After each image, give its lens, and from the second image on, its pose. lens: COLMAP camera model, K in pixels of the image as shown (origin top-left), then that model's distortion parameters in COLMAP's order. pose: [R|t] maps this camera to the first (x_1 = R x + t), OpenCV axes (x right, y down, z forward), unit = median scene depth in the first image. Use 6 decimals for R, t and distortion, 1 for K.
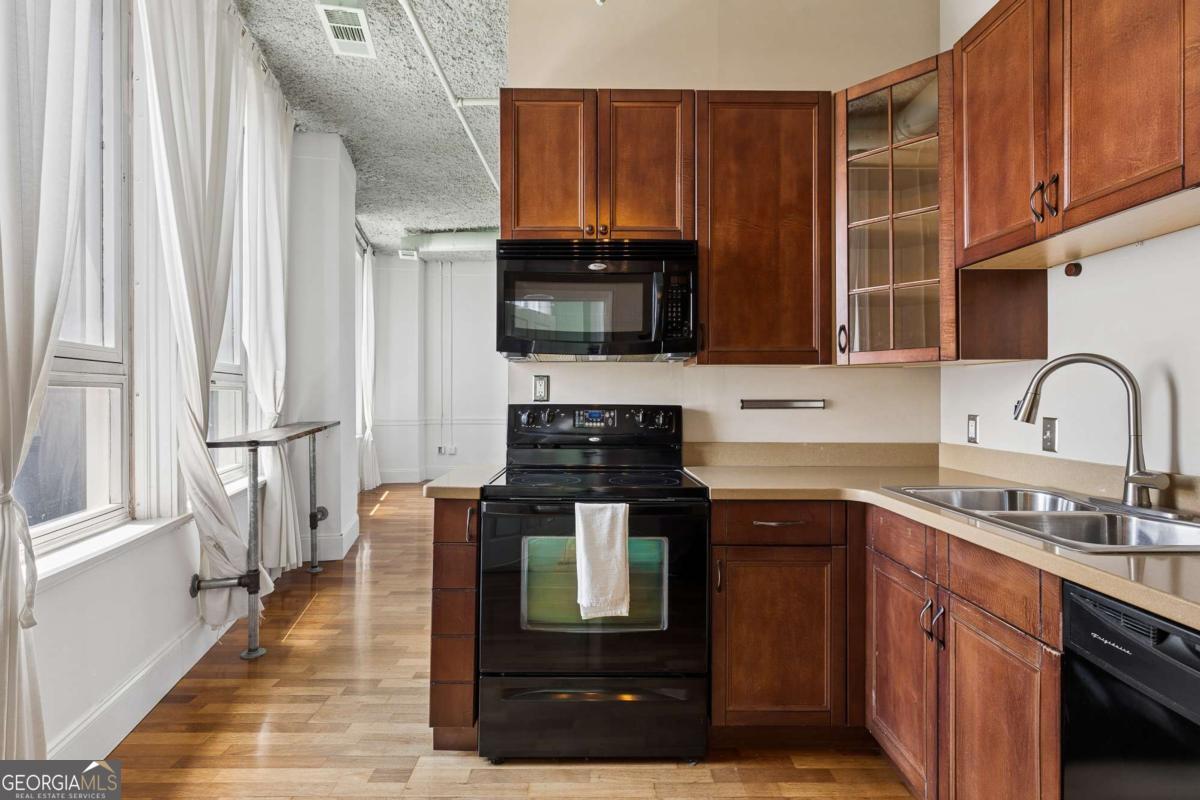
lens RADIAL K [[590.0, 0, 644.5], [0, 590.0, 390.3], [0, 0, 1]] dist [-0.004531, 0.000452]
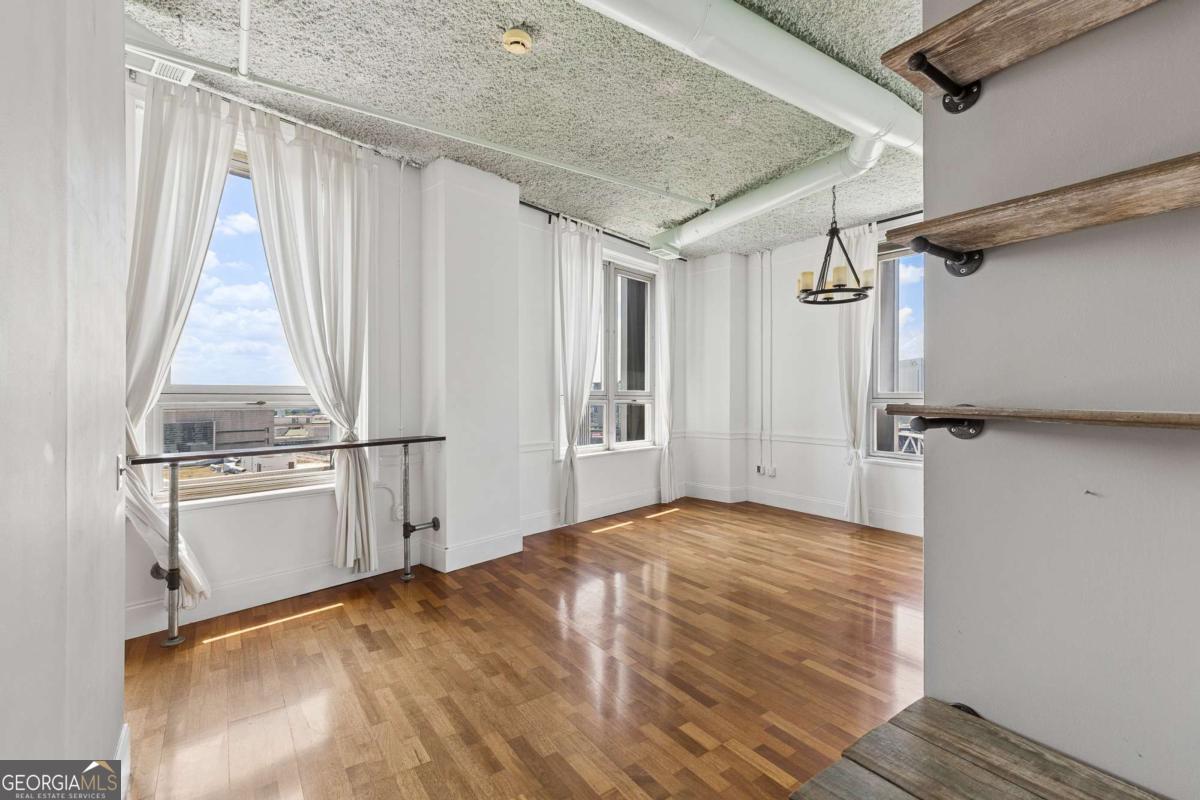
lens RADIAL K [[537.4, 0, 598.2], [0, 537.4, 397.8], [0, 0, 1]] dist [0.006585, -0.000885]
pose [[0.505668, 0.000397, -0.862728, 0.947657], [0.003977, 0.999988, 0.002791, -0.032666], [0.862719, -0.004842, 0.505661, 1.704753]]
